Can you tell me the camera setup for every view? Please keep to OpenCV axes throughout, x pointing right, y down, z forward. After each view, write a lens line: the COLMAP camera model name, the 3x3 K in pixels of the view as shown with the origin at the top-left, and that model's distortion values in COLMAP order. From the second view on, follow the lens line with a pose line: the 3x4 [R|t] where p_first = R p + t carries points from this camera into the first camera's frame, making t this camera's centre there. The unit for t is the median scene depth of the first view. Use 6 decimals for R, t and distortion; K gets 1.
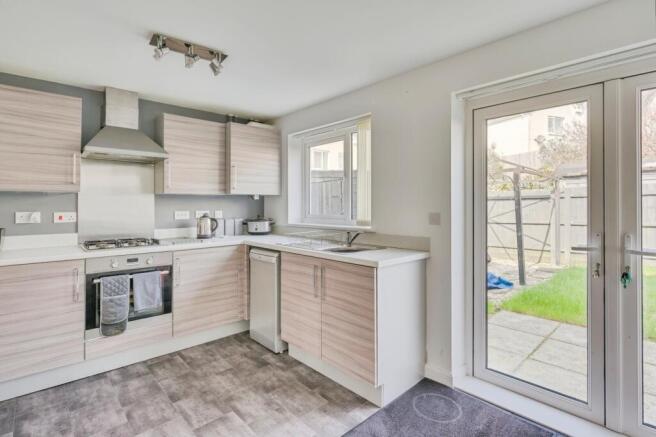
lens RADIAL K [[320.4, 0, 327.7], [0, 320.4, 215.7], [0, 0, 1]] dist [0.000732, 0.000025]
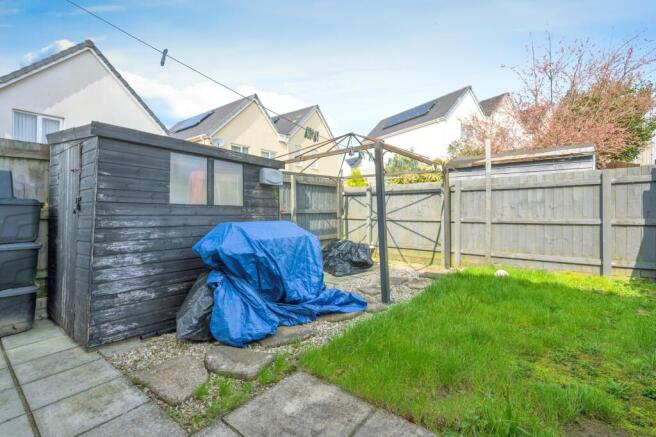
lens RADIAL K [[295.4, 0, 328.0], [0, 295.4, 215.8], [0, 0, 1]] dist [-0.000368, 0.000019]
pose [[0.987553, 0.002426, 0.157269, 0.263684], [-0.002242, 0.999997, -0.001348, 0.012709], [-0.157272, 0.000978, 0.987555, 0.247261]]
